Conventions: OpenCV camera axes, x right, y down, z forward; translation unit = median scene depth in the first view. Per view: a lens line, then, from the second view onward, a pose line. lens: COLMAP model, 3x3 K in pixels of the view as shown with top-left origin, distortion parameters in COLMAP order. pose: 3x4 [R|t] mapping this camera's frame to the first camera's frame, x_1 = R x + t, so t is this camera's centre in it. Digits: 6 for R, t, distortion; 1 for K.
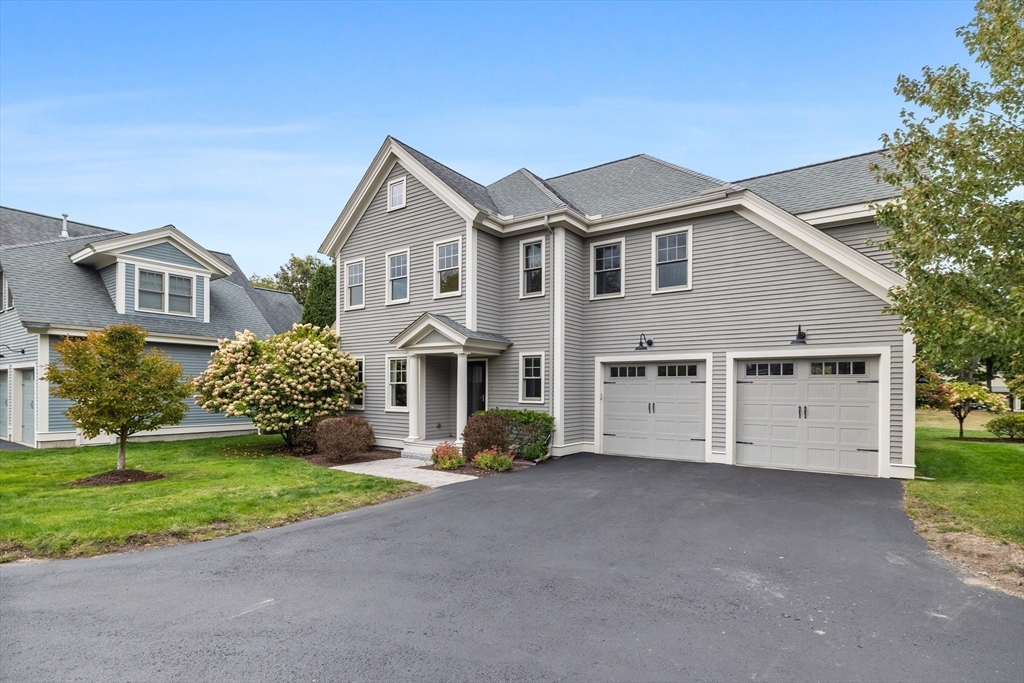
lens RADIAL K [[498.7, 0, 511.9], [0, 498.7, 323.4], [0, 0, 1]] dist [-0.017719, 0.000199]
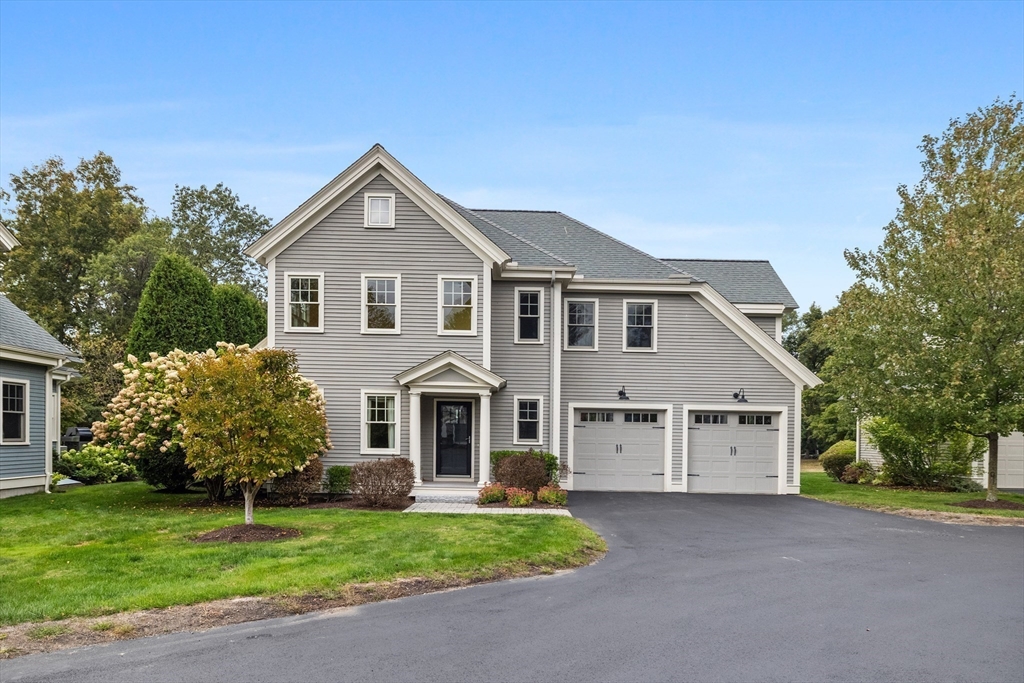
lens RADIAL K [[624.5, 0, 509.5], [0, 624.5, 333.5], [0, 0, 1]] dist [-0.002878, -0.001614]
pose [[0.820684, 0.102315, 0.562148, -0.763272], [-0.086103, 0.994748, -0.055349, 0.002694], [-0.564858, -0.002978, 0.825183, -0.067040]]
